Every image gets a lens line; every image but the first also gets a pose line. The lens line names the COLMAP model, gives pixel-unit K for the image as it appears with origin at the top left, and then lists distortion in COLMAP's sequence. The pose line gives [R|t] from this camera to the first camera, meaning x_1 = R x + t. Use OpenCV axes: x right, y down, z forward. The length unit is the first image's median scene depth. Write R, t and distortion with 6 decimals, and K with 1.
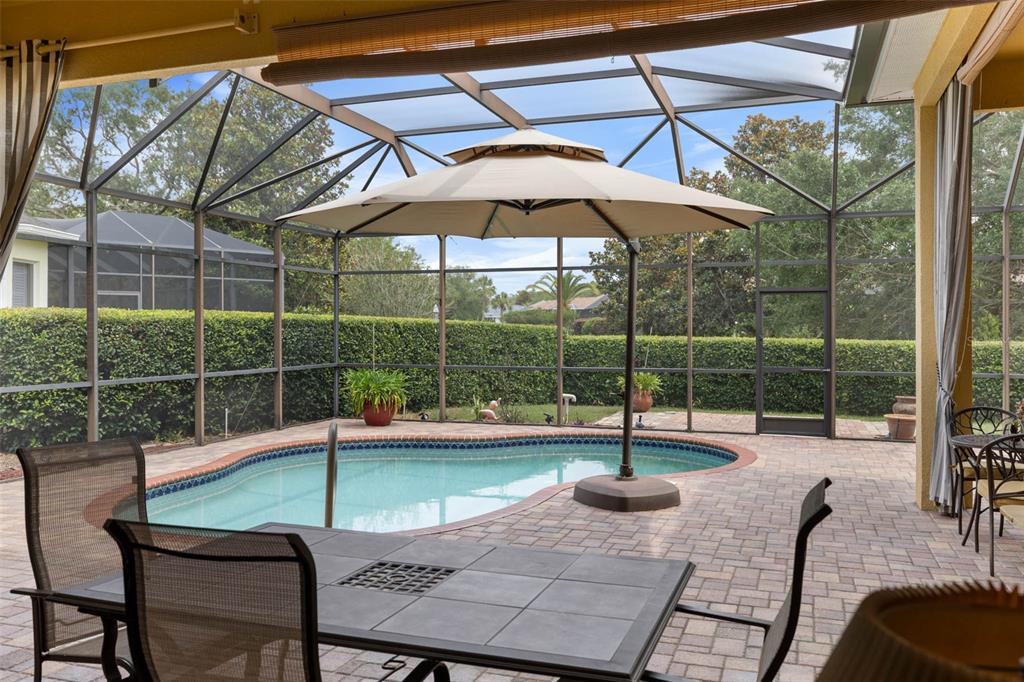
lens RADIAL K [[842.0, 0, 512.0], [0, 842.0, 341.0], [0, 0, 1]] dist [-0.007753, -0.001483]
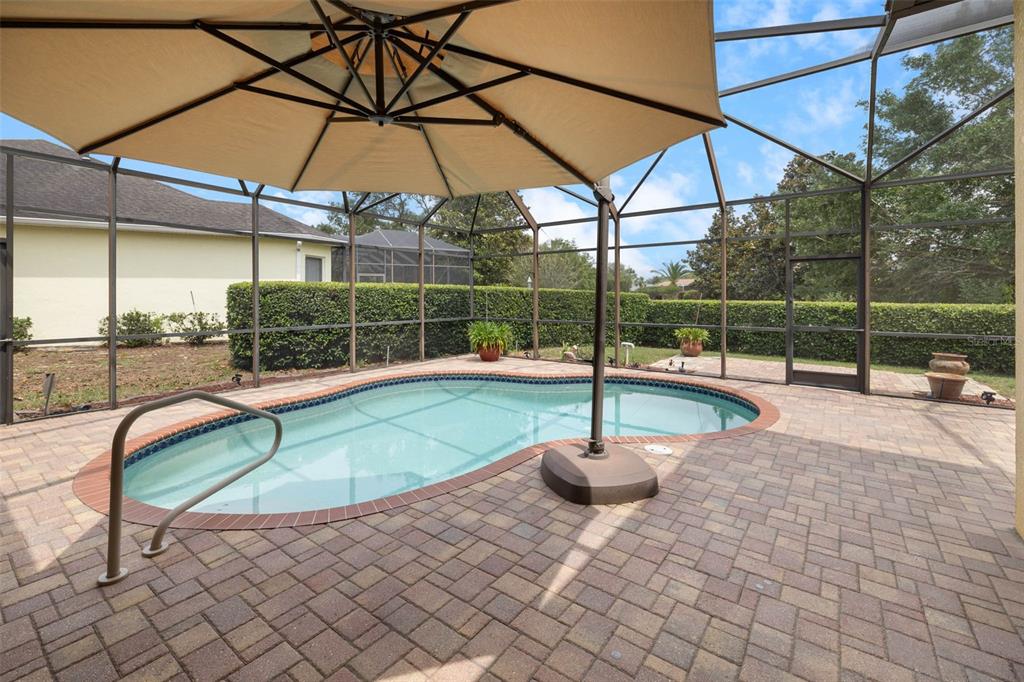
lens RADIAL K [[438.3, 0, 511.1], [0, 438.3, 300.8], [0, 0, 1]] dist [0.000335, -0.000145]
pose [[0.952496, 0.002108, -0.304544, 0.100209], [-0.004235, 0.999971, -0.006324, 0.001766], [0.304522, 0.007313, 0.952477, 0.276234]]
